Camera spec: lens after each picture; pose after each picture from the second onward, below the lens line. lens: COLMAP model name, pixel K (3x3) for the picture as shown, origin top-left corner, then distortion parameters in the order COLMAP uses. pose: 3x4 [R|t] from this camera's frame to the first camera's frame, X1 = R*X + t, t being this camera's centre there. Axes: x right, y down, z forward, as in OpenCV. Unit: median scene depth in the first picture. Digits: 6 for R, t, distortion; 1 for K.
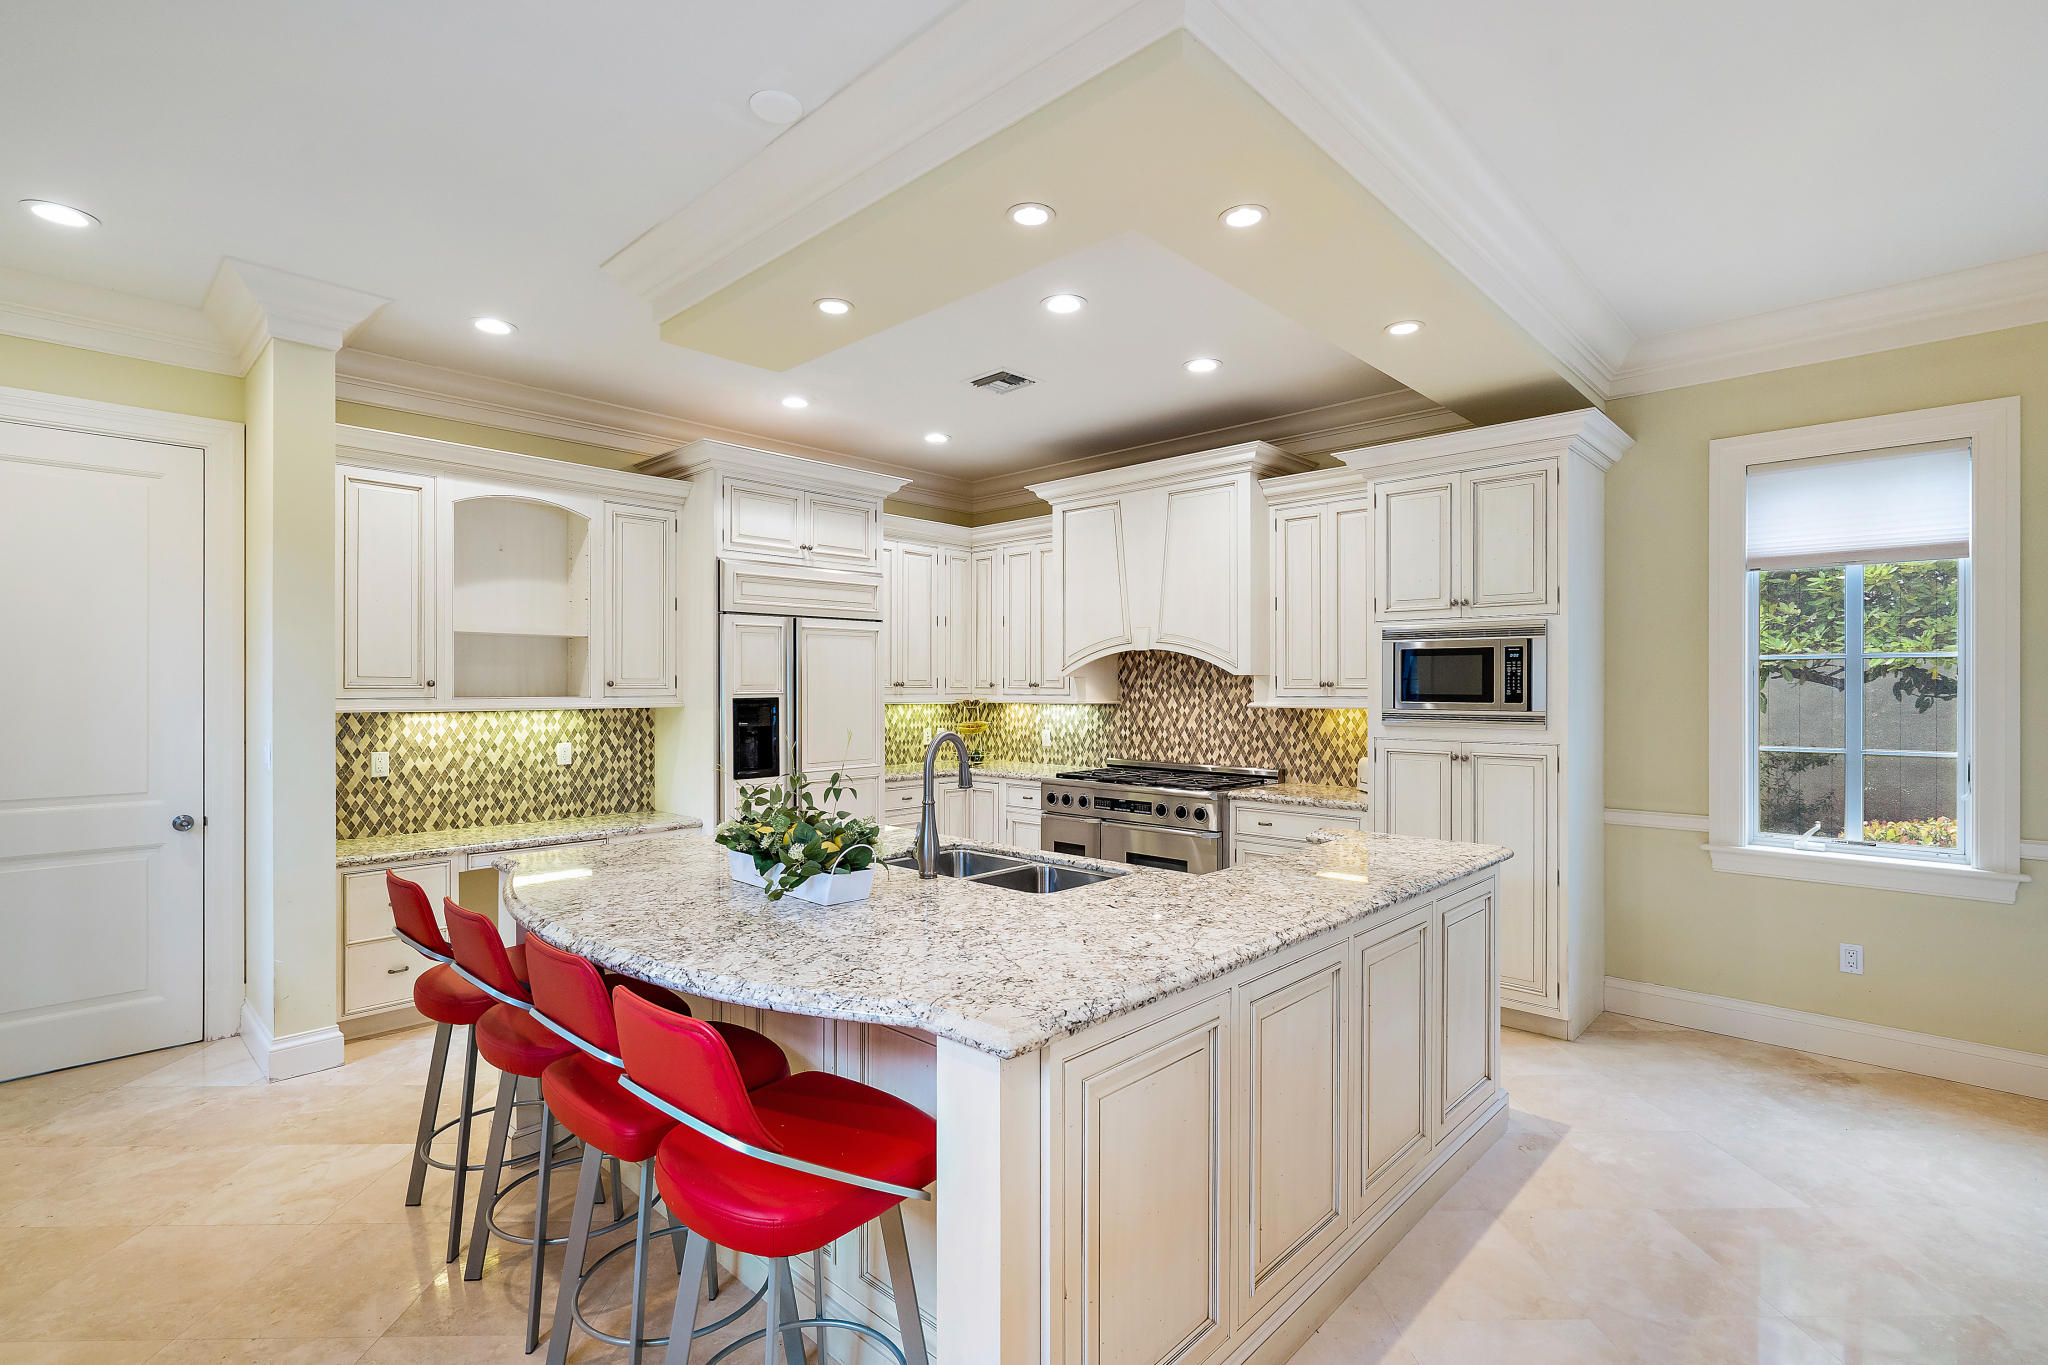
lens RADIAL K [[958.5, 0, 1013.7], [0, 958.5, 688.4], [0, 0, 1]] dist [-0.001469, 0.000292]
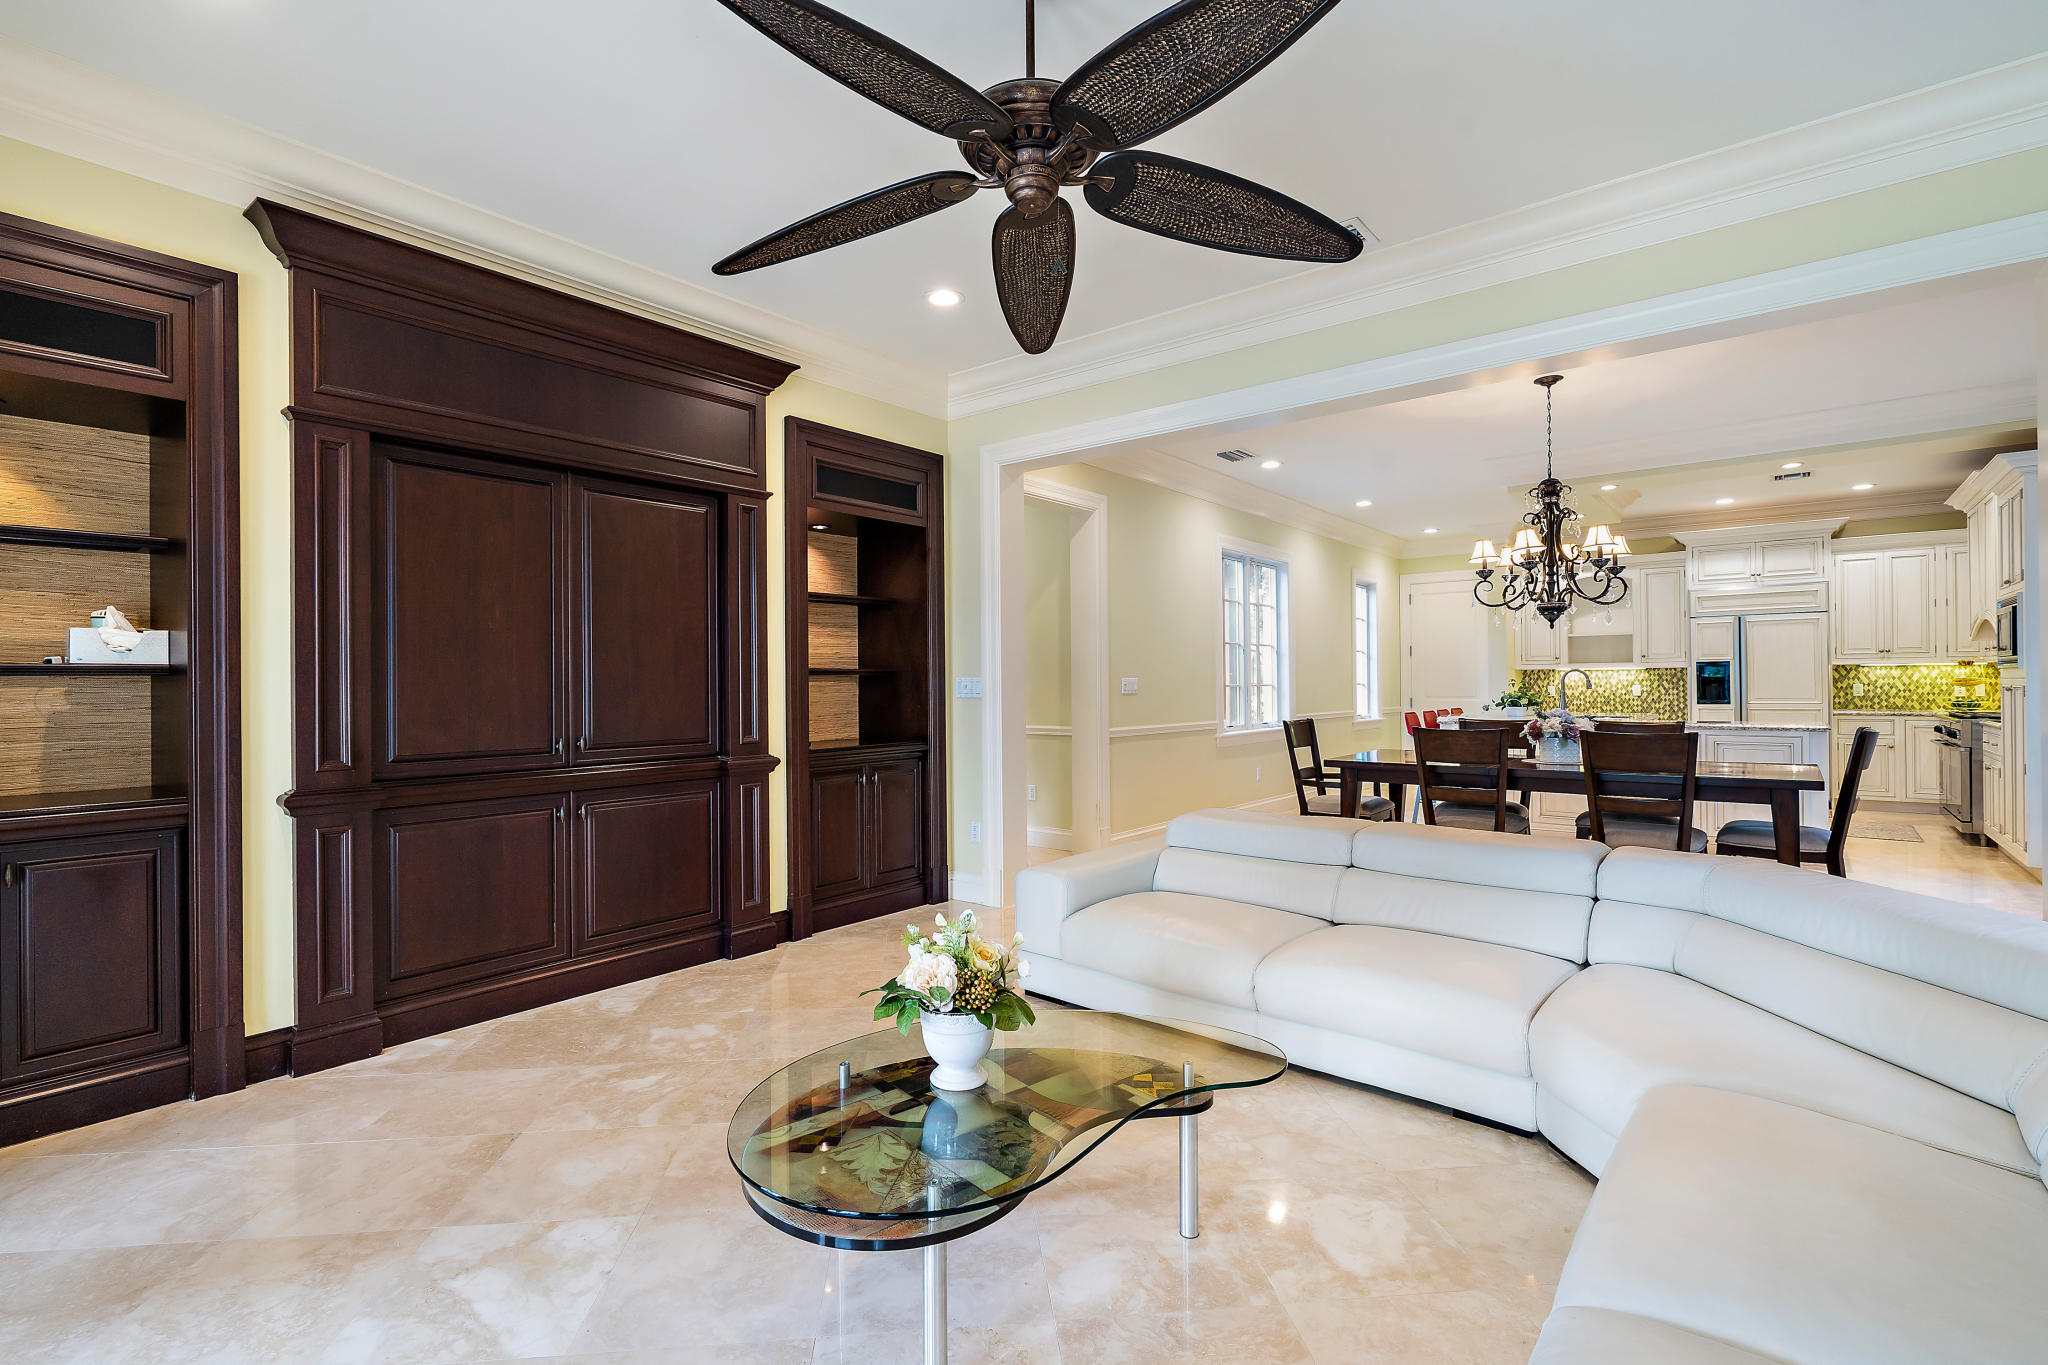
lens RADIAL K [[951.8, 0, 1015.8], [0, 951.8, 675.7], [0, 0, 1]] dist [0.003075, 0.001173]
pose [[0.070965, -0.007027, -0.997454, 1.506335], [0.007574, 0.999950, -0.006505, 0.039787], [0.997450, -0.007093, 0.071015, -0.493978]]
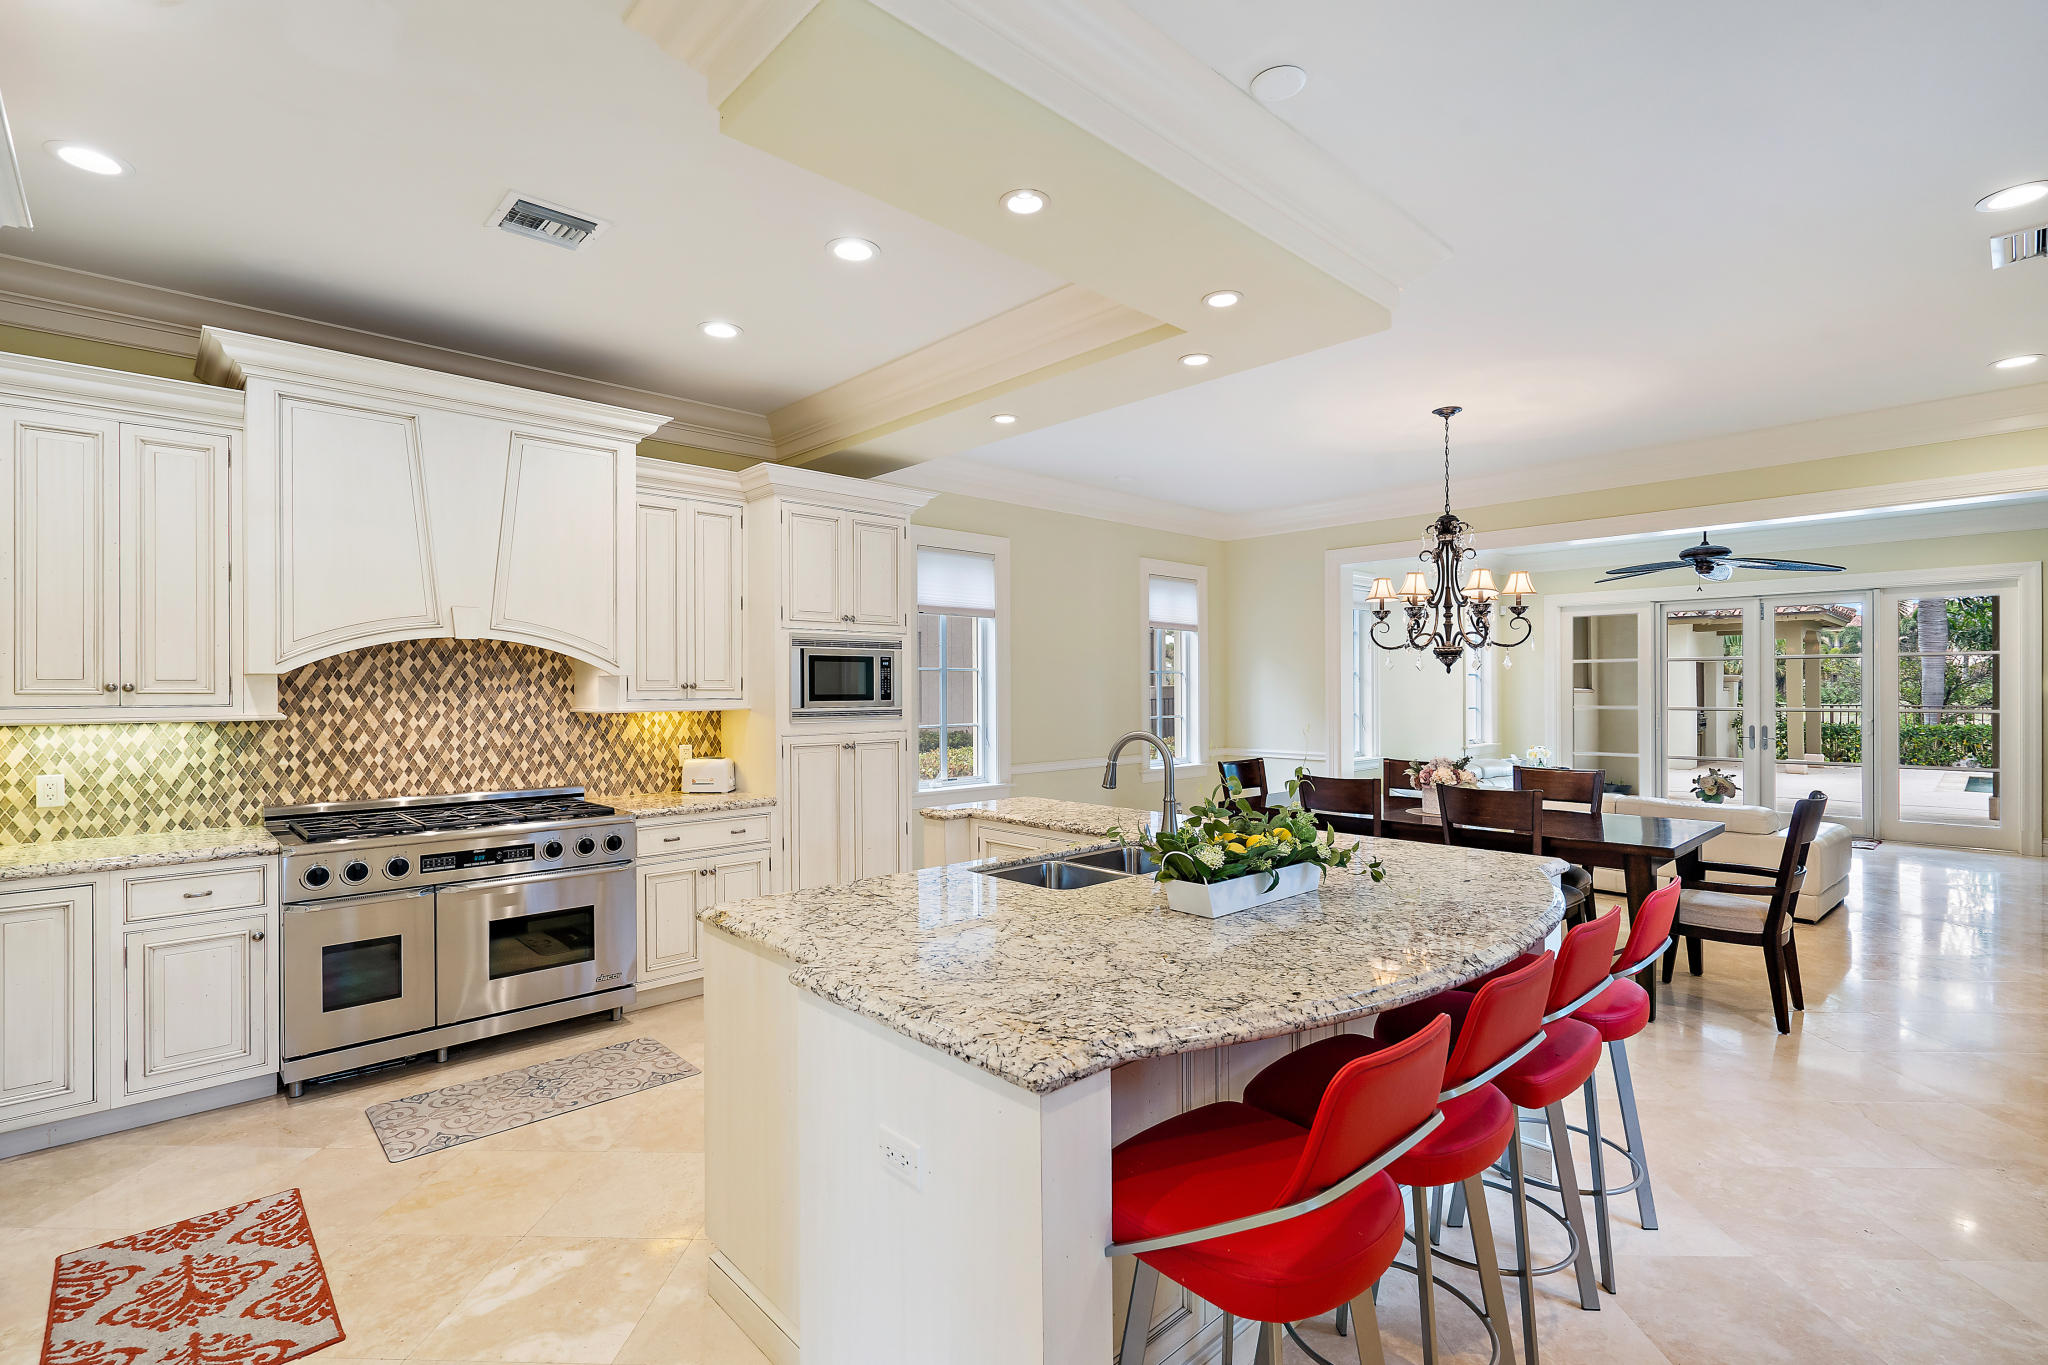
lens RADIAL K [[943.0, 0, 1024.0], [0, 943.0, 682.5], [0, 0, 1]] dist [0.000116, 0.000914]
pose [[0.057859, 0.003863, 0.998317, -0.597033], [0.006574, 0.999969, -0.004251, -0.001727], [-0.998303, 0.006809, 0.057832, 0.596331]]
